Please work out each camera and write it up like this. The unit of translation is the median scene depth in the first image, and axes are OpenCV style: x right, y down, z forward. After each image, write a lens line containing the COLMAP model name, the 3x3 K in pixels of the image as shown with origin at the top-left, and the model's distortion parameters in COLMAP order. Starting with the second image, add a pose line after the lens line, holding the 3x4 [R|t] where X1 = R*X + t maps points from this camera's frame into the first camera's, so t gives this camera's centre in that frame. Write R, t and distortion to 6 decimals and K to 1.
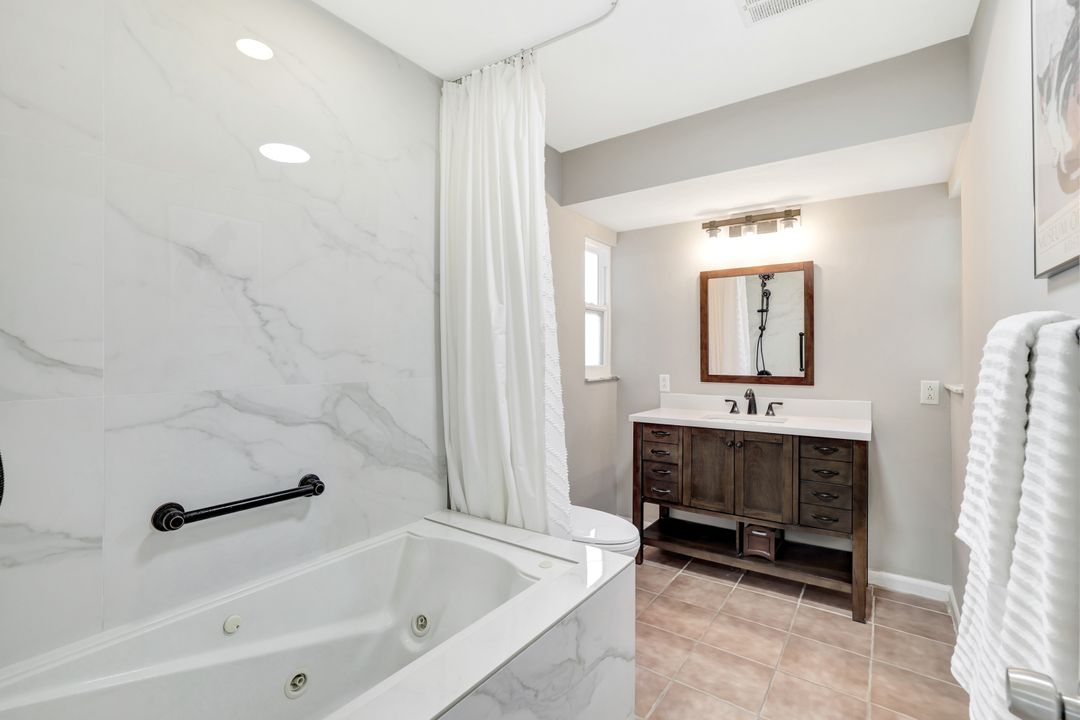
lens RADIAL K [[476.9, 0, 540.3], [0, 476.9, 355.6], [0, 0, 1]] dist [-0.010517, -0.001066]
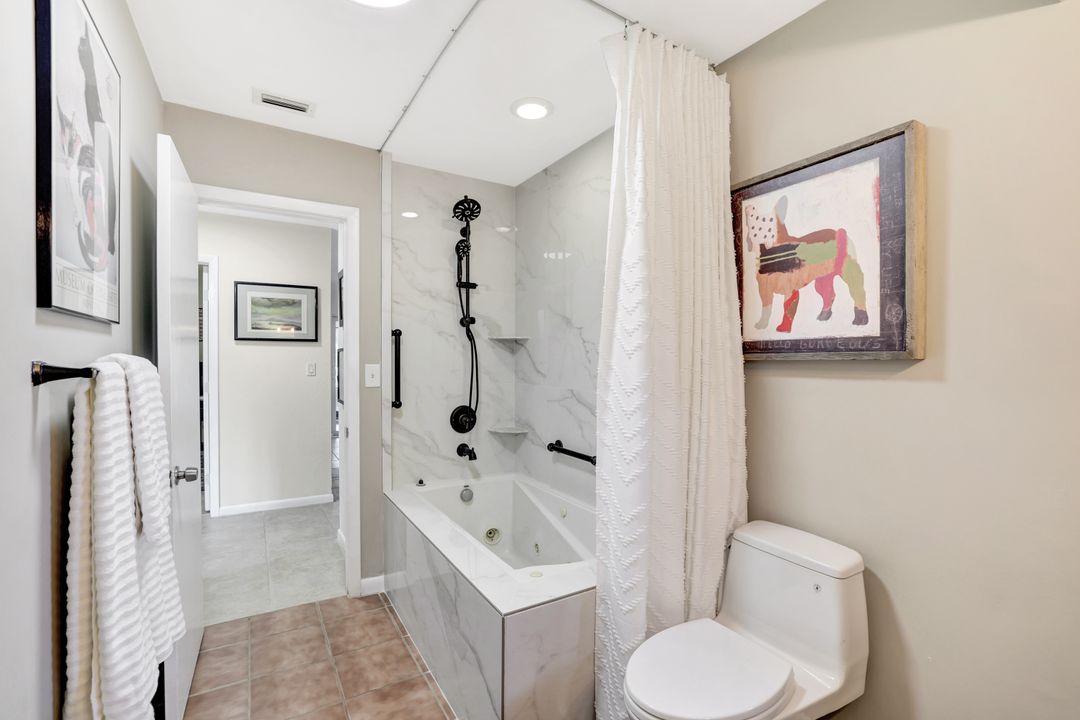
lens RADIAL K [[476.9, 0, 538.9], [0, 476.9, 359.4], [0, 0, 1]] dist [-0.010517, -0.001066]
pose [[-0.388170, 0.004227, -0.921578, 1.105356], [-0.011487, 0.999890, 0.009424, -0.061940], [0.921516, 0.014244, -0.388079, 1.589982]]
